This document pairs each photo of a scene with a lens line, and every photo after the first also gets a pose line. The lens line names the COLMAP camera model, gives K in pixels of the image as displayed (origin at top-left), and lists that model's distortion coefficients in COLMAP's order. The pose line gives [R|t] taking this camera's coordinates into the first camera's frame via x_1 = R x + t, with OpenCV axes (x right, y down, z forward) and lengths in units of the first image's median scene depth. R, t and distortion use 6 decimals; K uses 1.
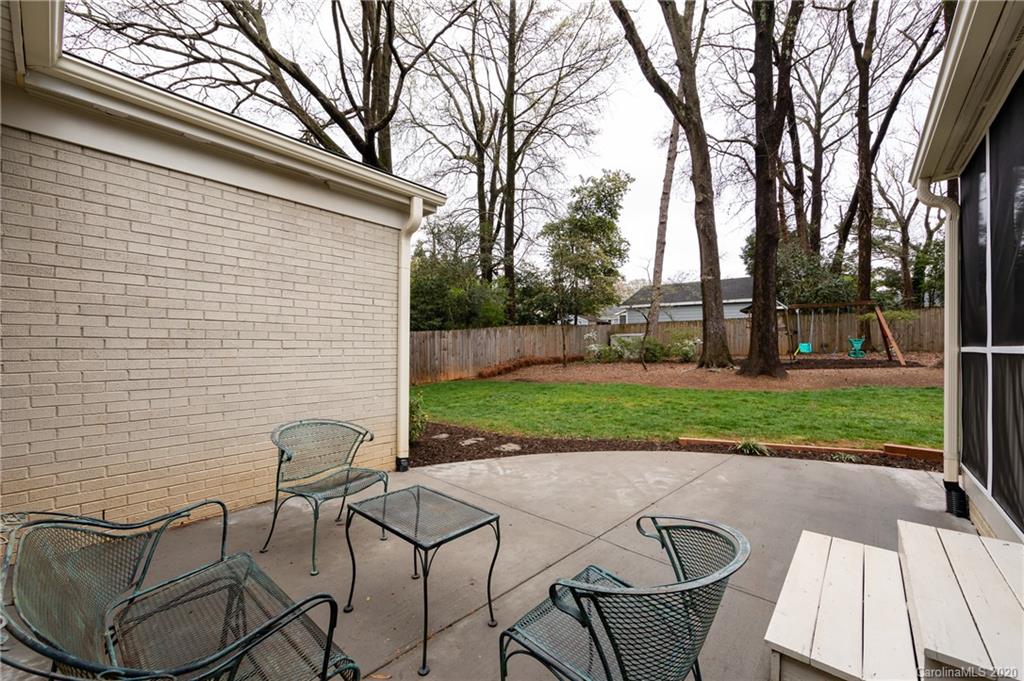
lens RADIAL K [[400.0, 0, 516.2], [0, 400.0, 342.8], [0, 0, 1]] dist [-0.009176, 0.000946]
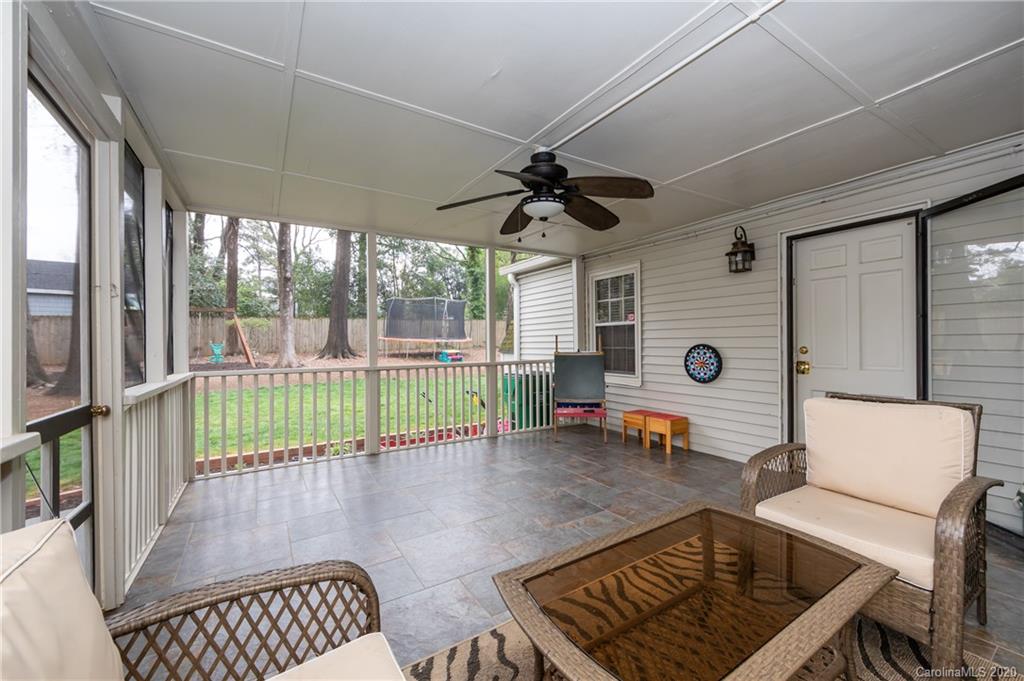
lens RADIAL K [[400.0, 0, 513.5], [0, 400.0, 341.5], [0, 0, 1]] dist [-0.009176, 0.000946]
pose [[0.291376, -0.003819, 0.956601, 0.086494], [0.003881, 0.999989, 0.002810, -0.015694], [-0.956601, 0.002894, 0.291388, -0.035530]]
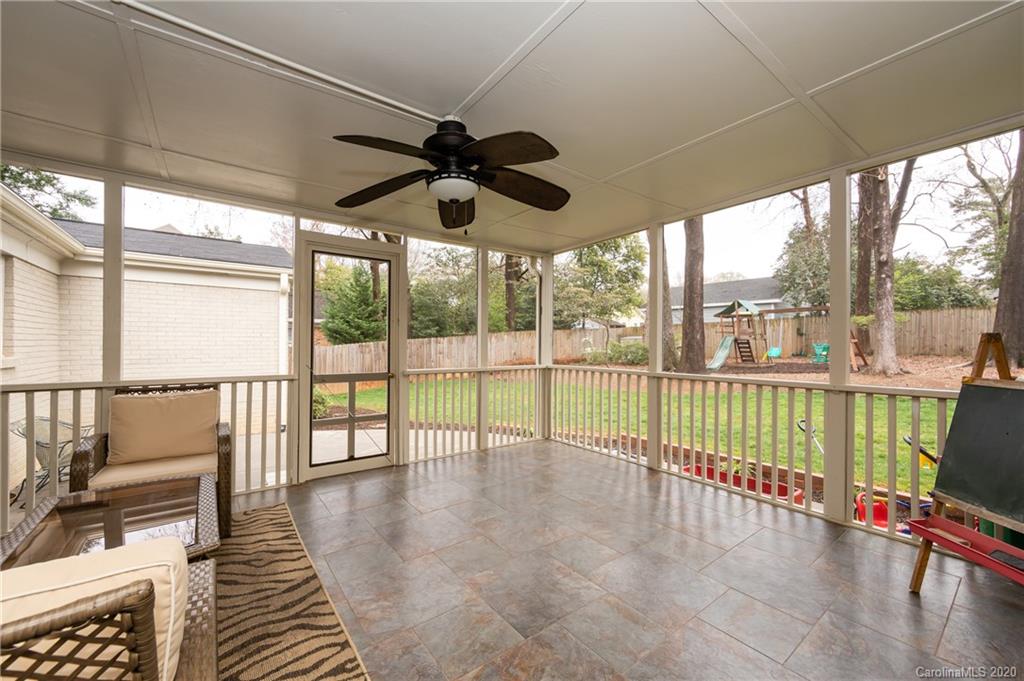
lens RADIAL K [[400.0, 0, 514.1], [0, 400.0, 341.7], [0, 0, 1]] dist [-0.009176, 0.000946]
pose [[0.977499, -0.005305, -0.210873, 0.292324], [0.005532, 0.999985, 0.000488, -0.017845], [0.210868, -0.001643, 0.977513, -0.126995]]
